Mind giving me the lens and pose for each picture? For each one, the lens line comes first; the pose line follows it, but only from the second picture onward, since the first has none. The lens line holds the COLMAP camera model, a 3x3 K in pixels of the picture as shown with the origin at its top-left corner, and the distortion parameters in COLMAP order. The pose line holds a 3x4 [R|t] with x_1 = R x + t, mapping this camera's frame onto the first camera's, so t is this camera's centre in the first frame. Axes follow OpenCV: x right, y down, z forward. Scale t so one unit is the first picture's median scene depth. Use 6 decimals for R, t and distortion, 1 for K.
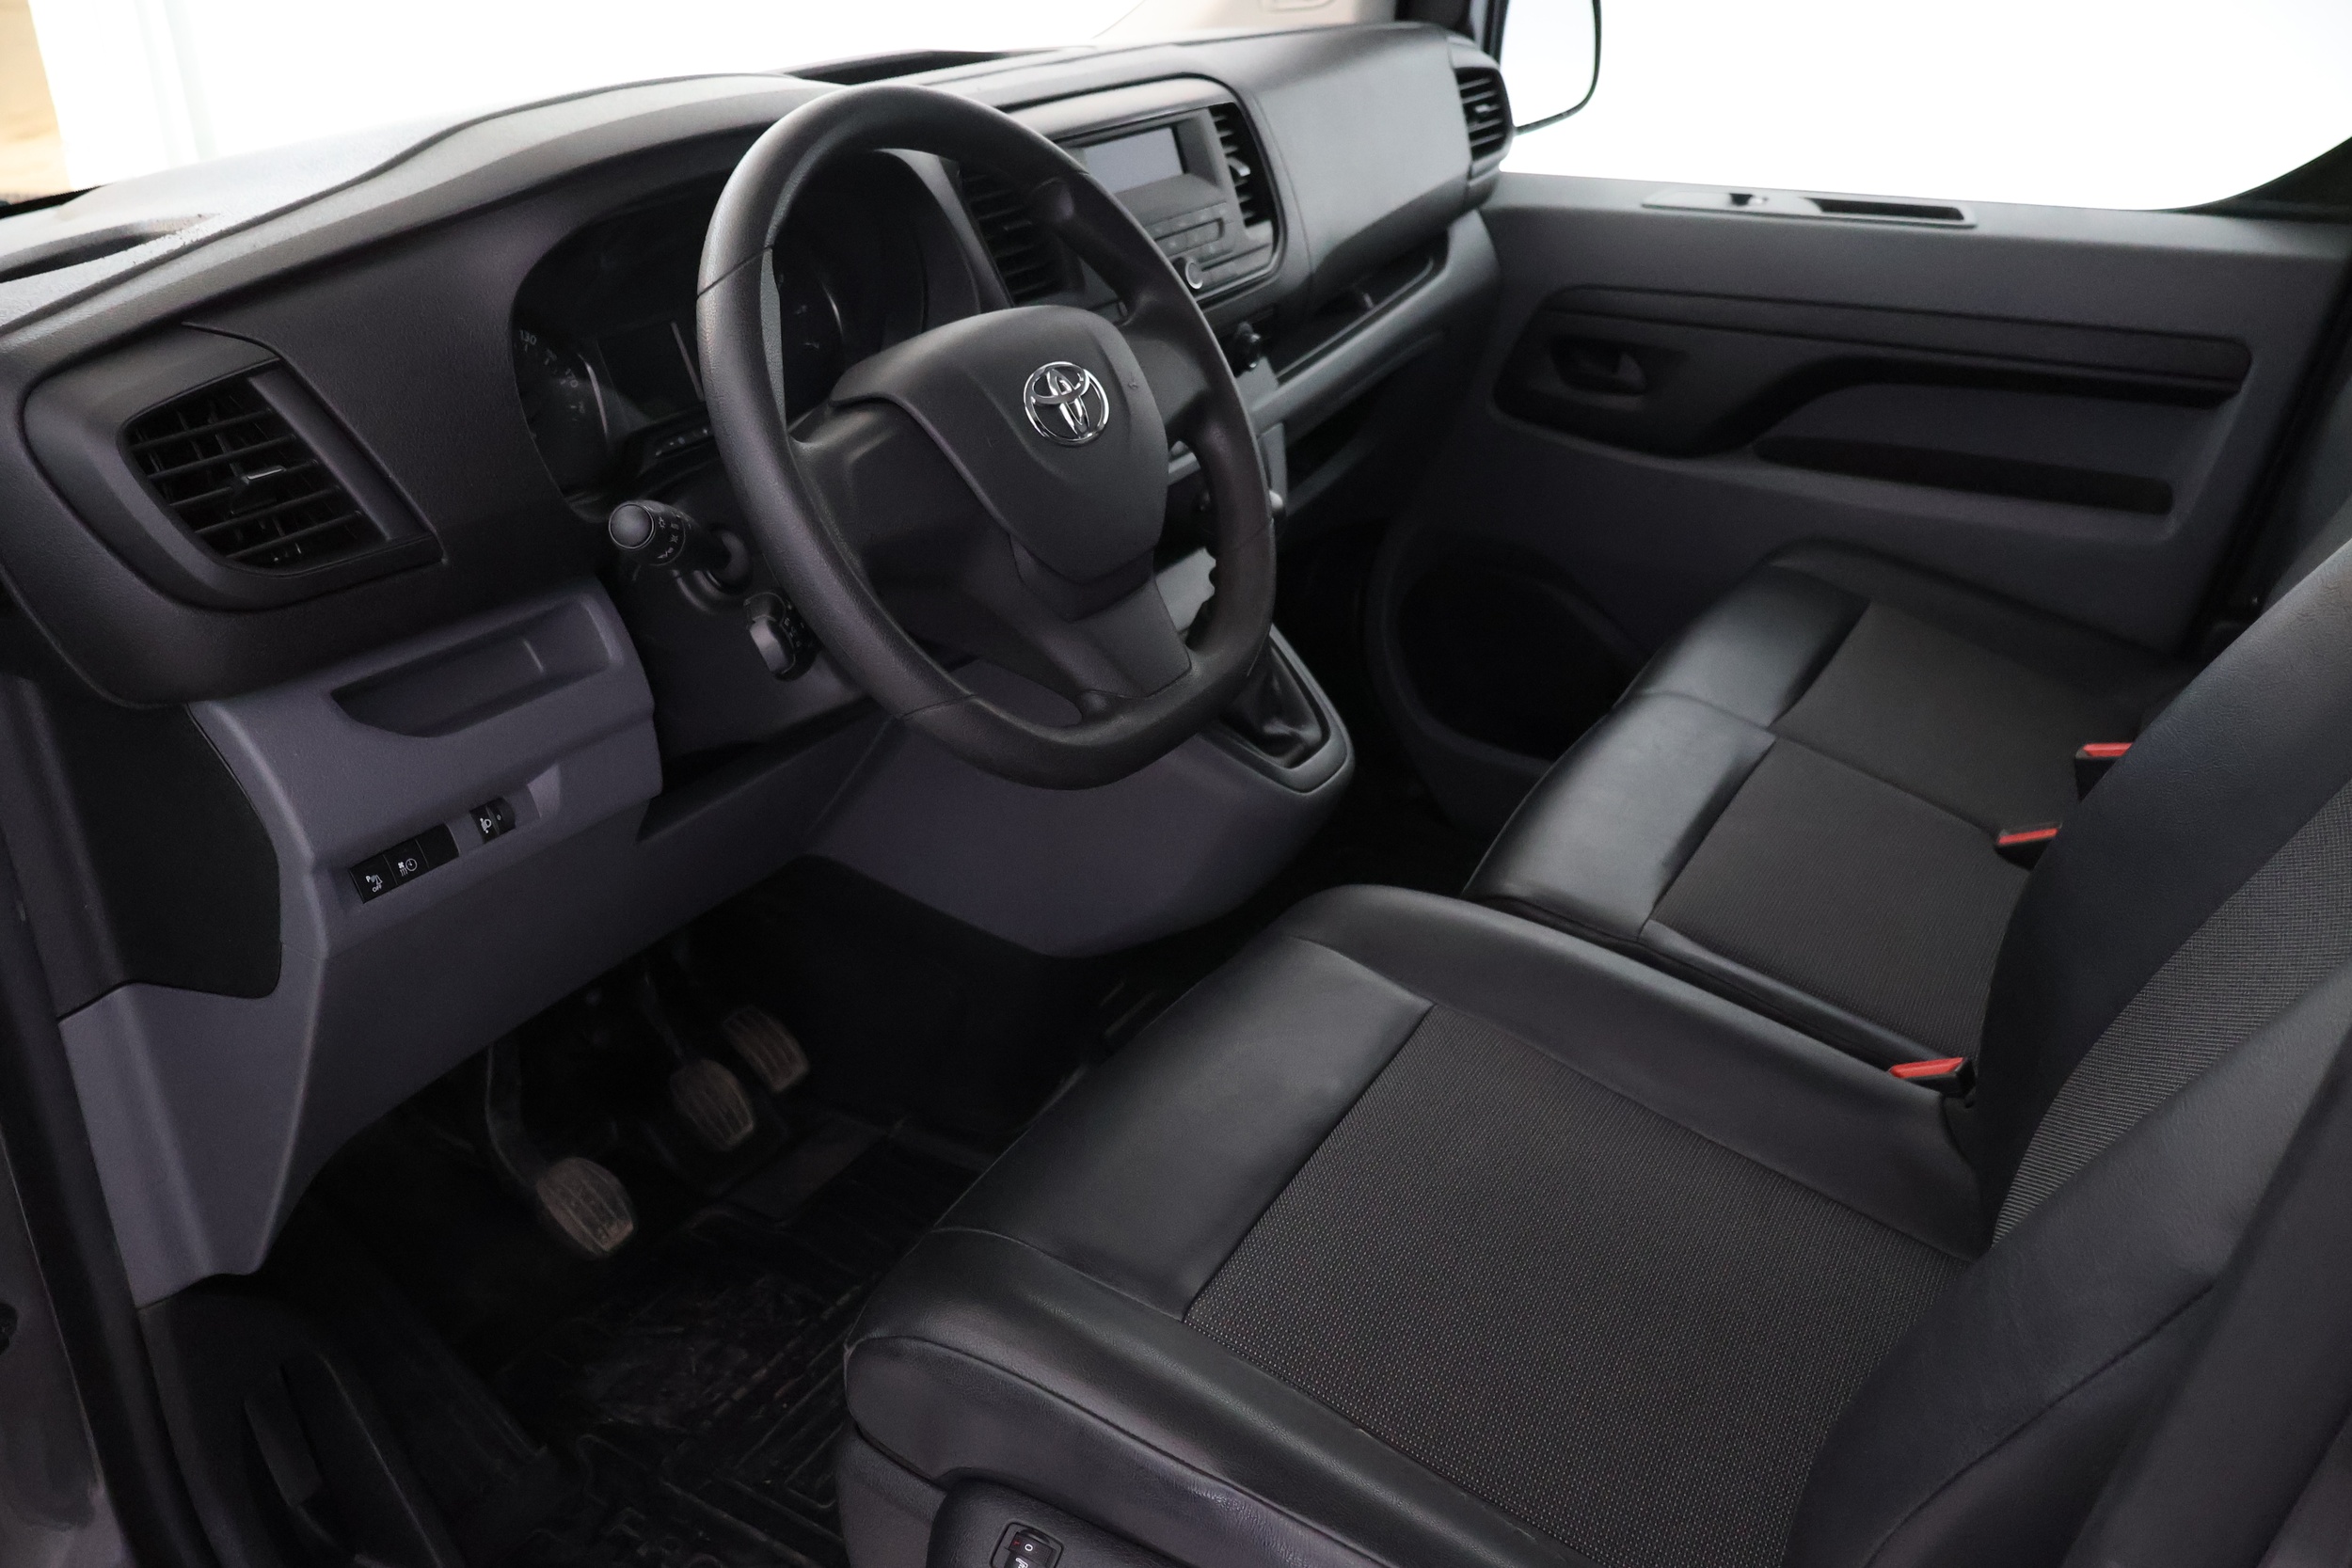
lens RADIAL K [[1975.8, 0, 1176.5], [0, 1975.8, 747.8], [0, 0, 1]] dist [0.047938, 0.003523]
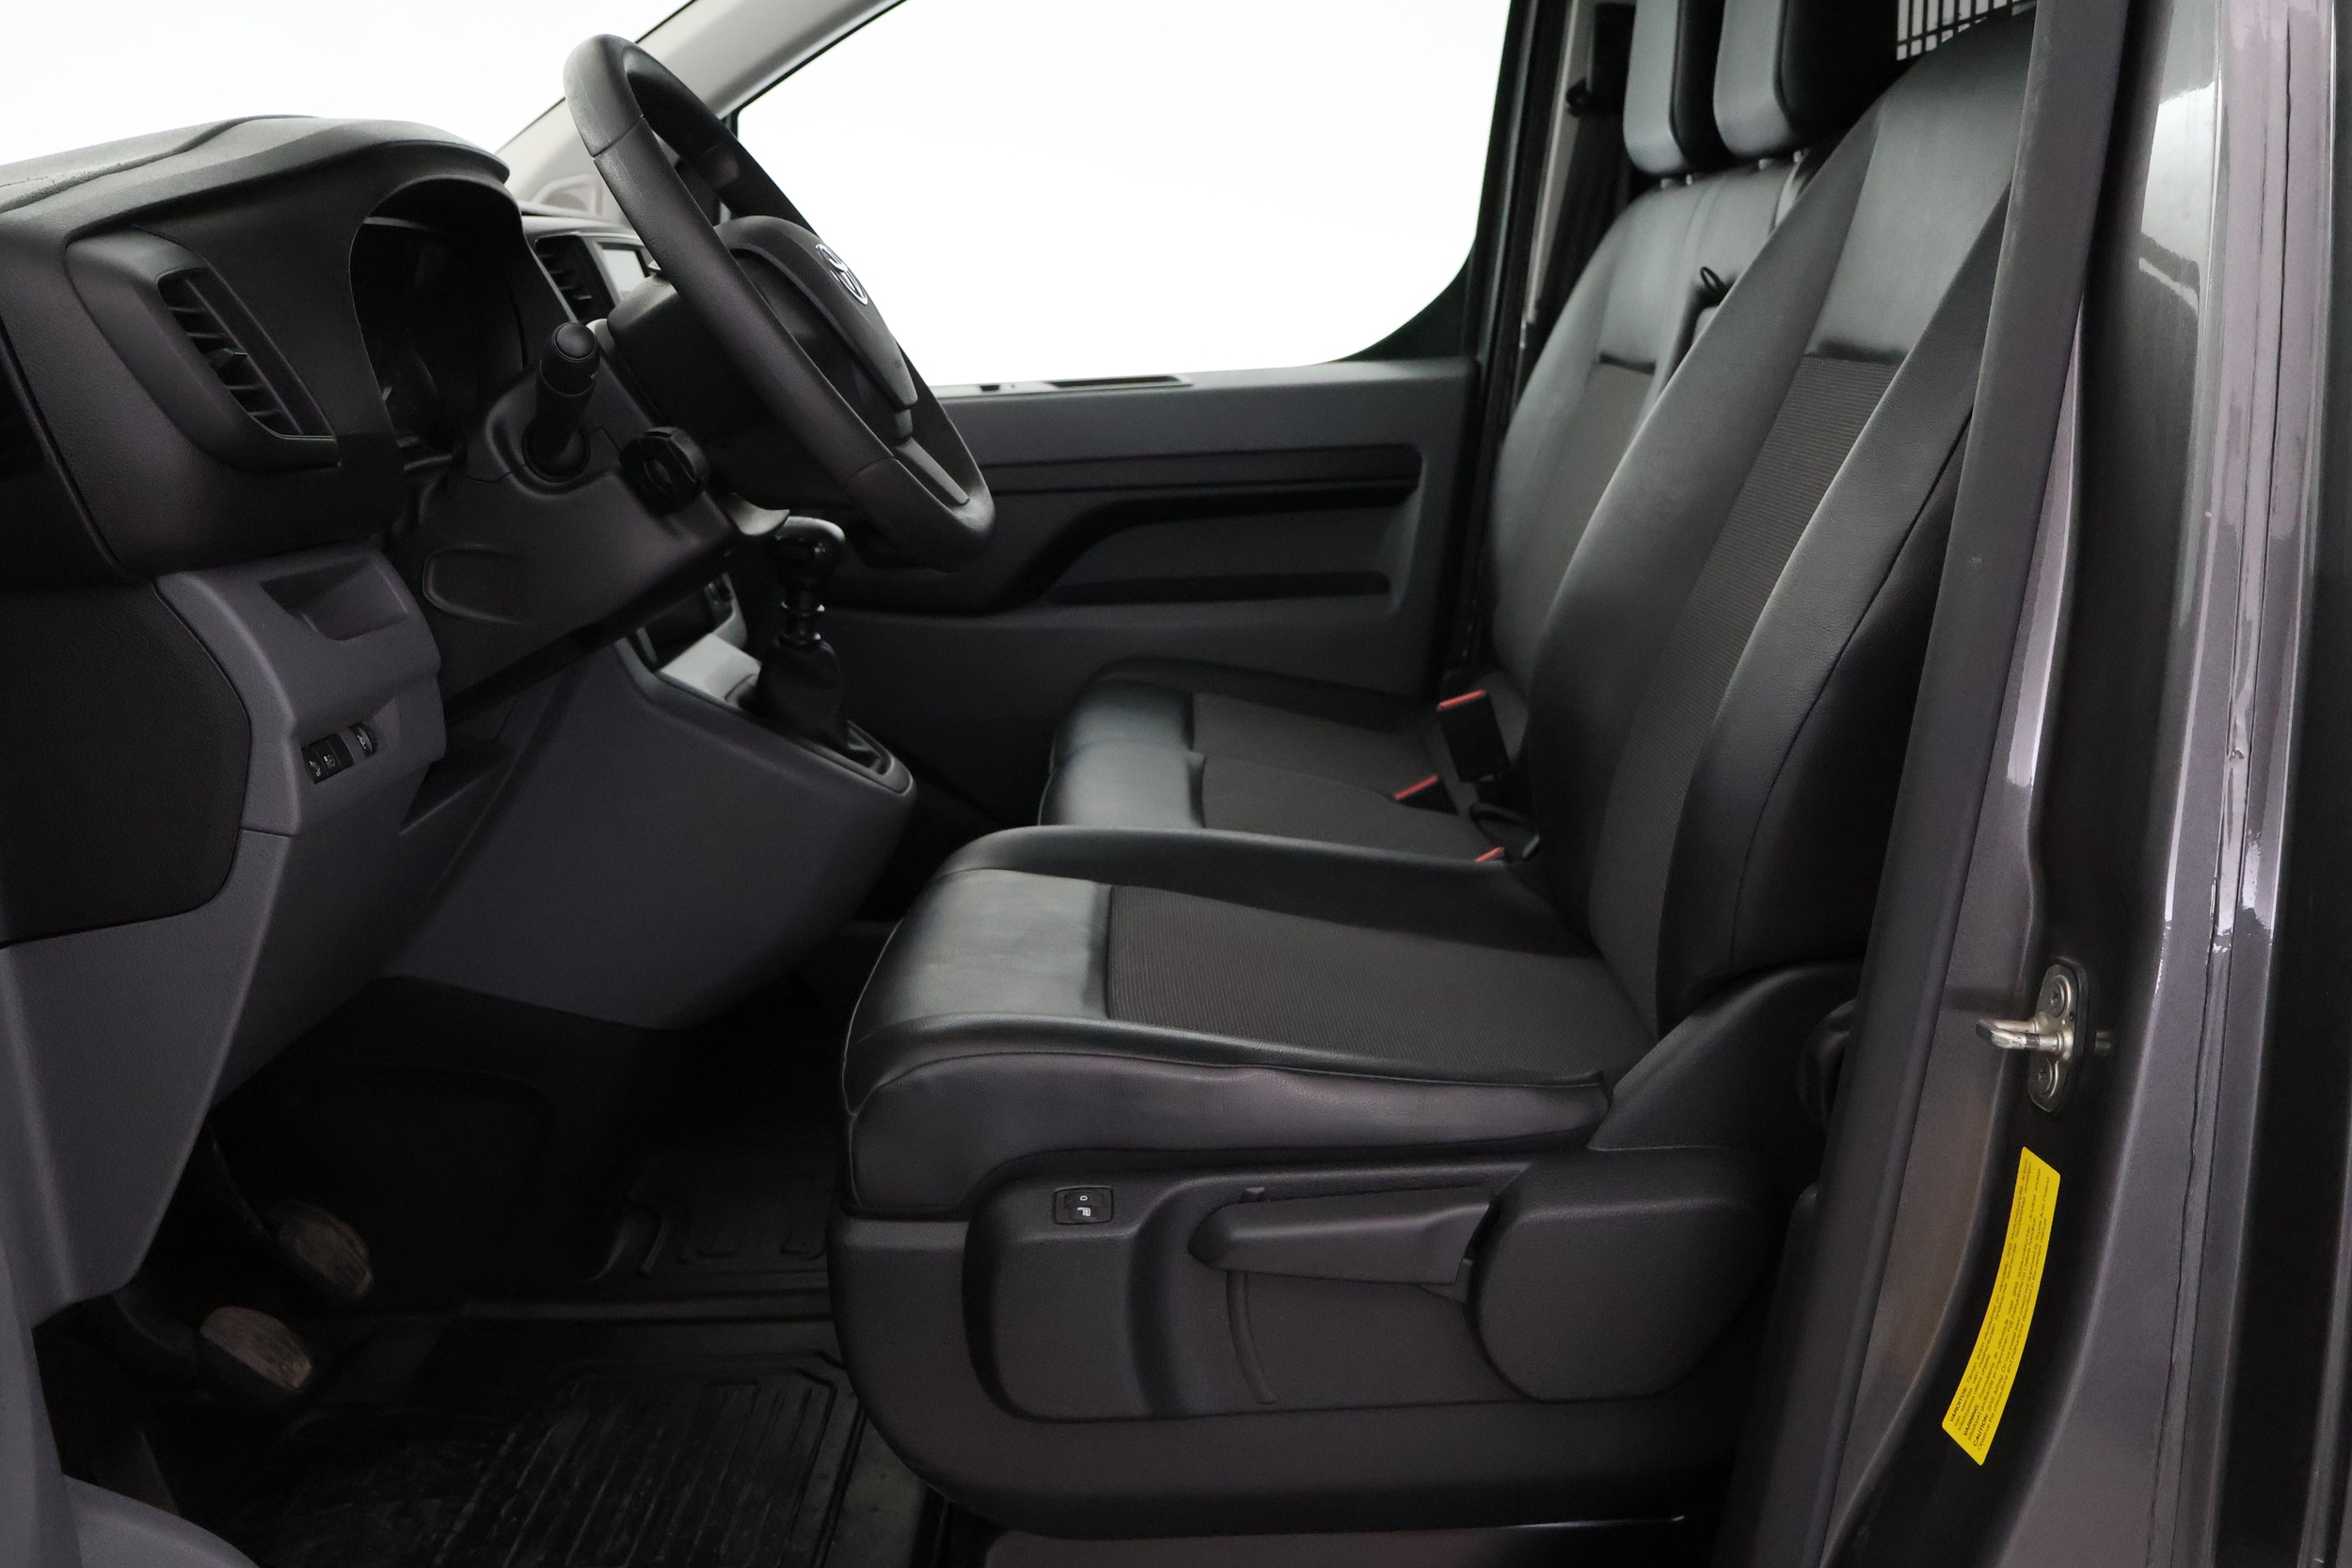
lens RADIAL K [[2260.7, 0, 1176.0], [0, 2260.7, 784.0], [0, 0, 1]] dist [0.004641, 0.008027]
pose [[0.866242, -0.136052, 0.480744, -0.477447], [0.241623, 0.956283, -0.164744, 0.307937], [-0.437313, 0.258867, 0.861246, -0.159292]]
